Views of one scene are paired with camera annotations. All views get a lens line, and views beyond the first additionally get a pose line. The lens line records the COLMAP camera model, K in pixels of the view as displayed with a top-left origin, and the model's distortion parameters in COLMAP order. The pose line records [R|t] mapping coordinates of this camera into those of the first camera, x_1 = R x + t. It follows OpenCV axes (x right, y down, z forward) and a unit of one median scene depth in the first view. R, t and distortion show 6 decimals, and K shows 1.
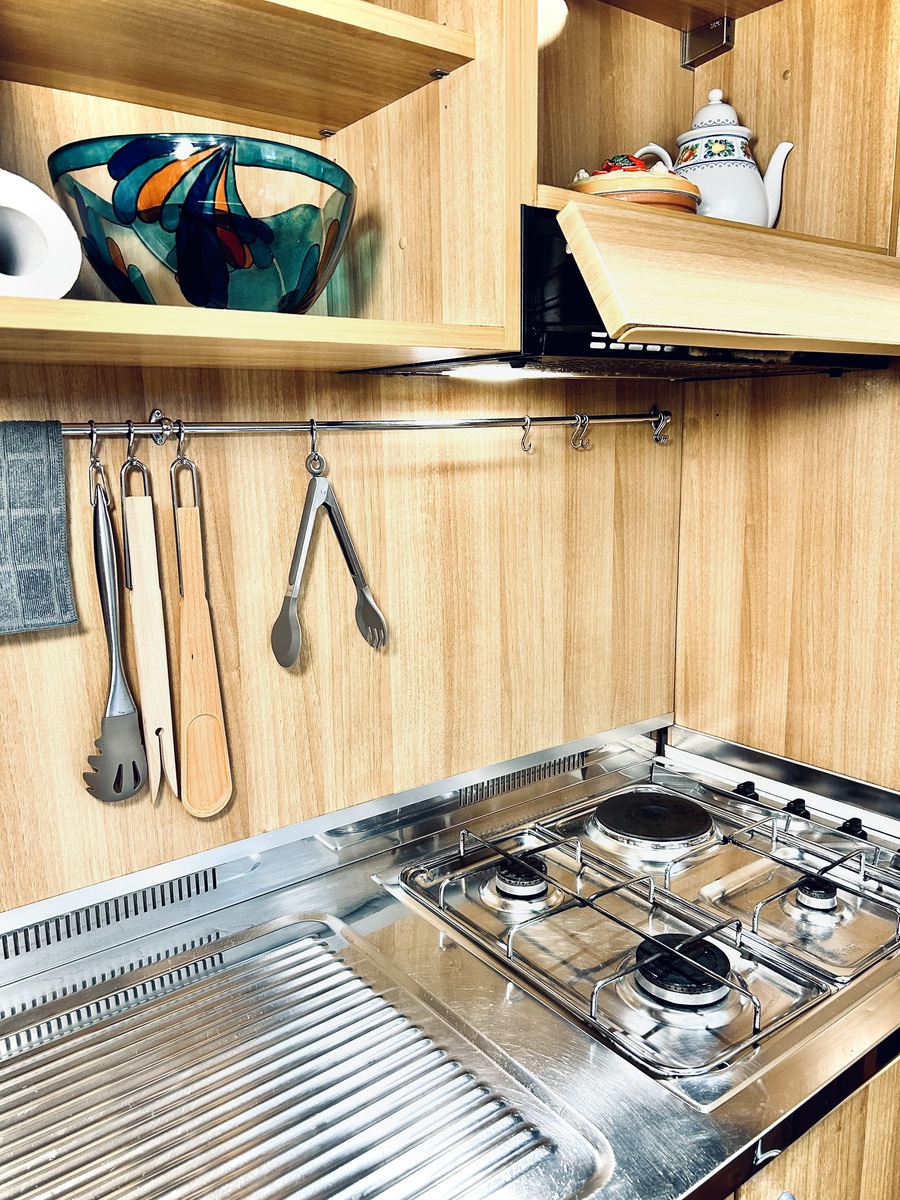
lens RADIAL K [[920.0, 0, 449.8], [0, 920.0, 602.4], [0, 0, 1]] dist [0.043687, -0.044977]
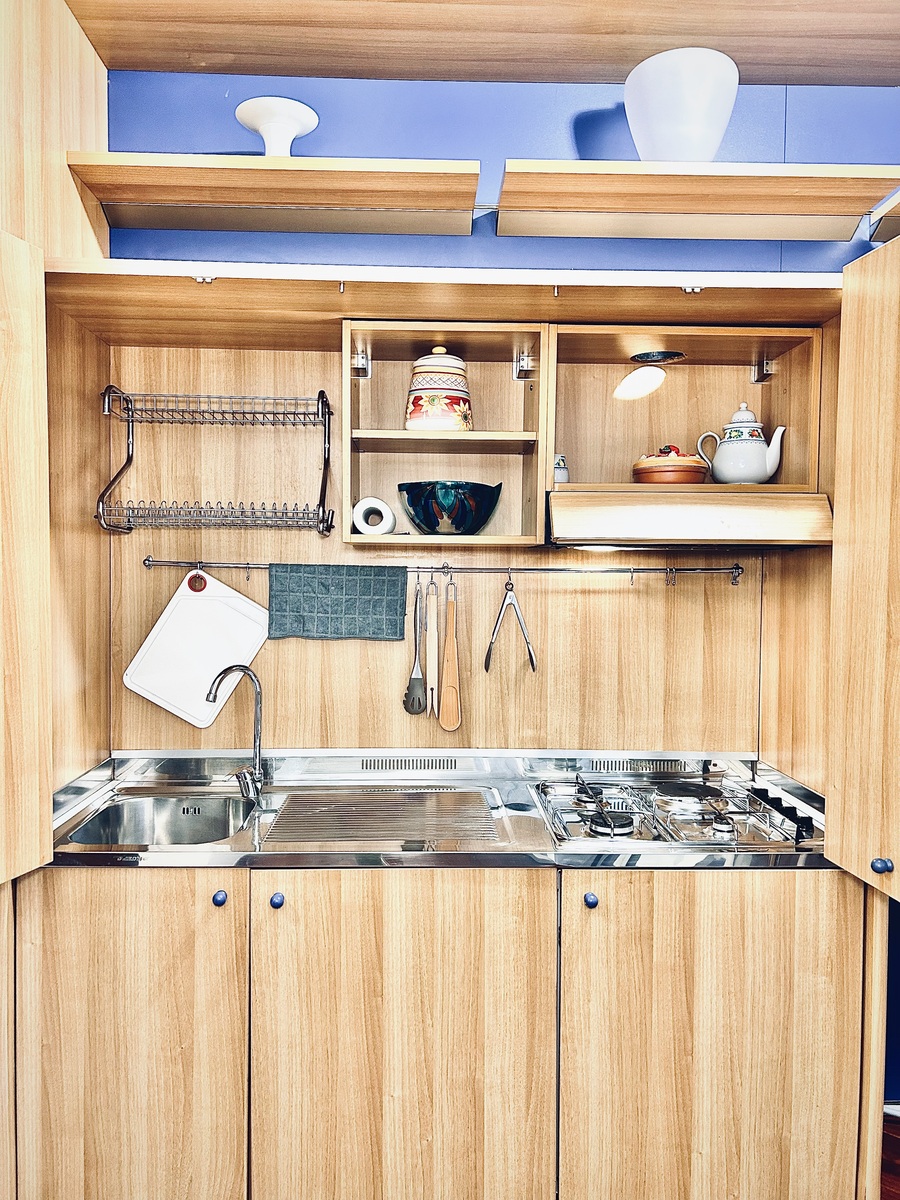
lens RADIAL K [[920.0, 0, 452.1], [0, 920.0, 600.1], [0, 0, 1]] dist [0.043687, -0.044977]
pose [[0.818600, 0.045832, -0.572532, 0.953068], [-0.133631, 0.984655, -0.112241, 0.146975], [0.558603, 0.168388, 0.812163, -0.850836]]
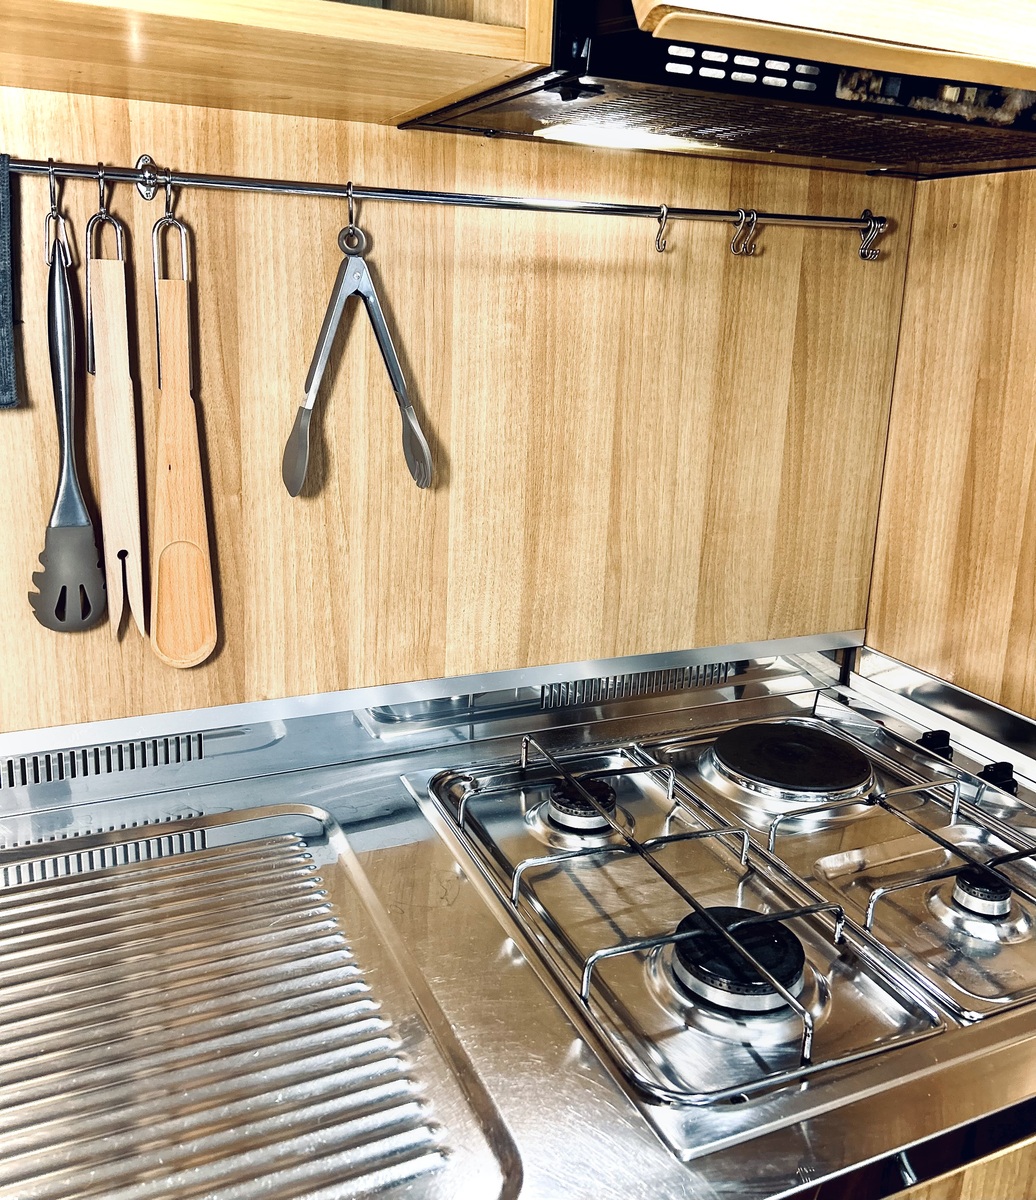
lens RADIAL K [[1063.5, 0, 510.8], [0, 1063.5, 517.2], [0, 0, 1]] dist [0.035176, -0.040577]
pose [[0.973429, 0.100873, -0.205575, 0.176475], [-0.095613, 0.994789, 0.035388, 0.034229], [0.208074, -0.014792, 0.978001, 0.126300]]
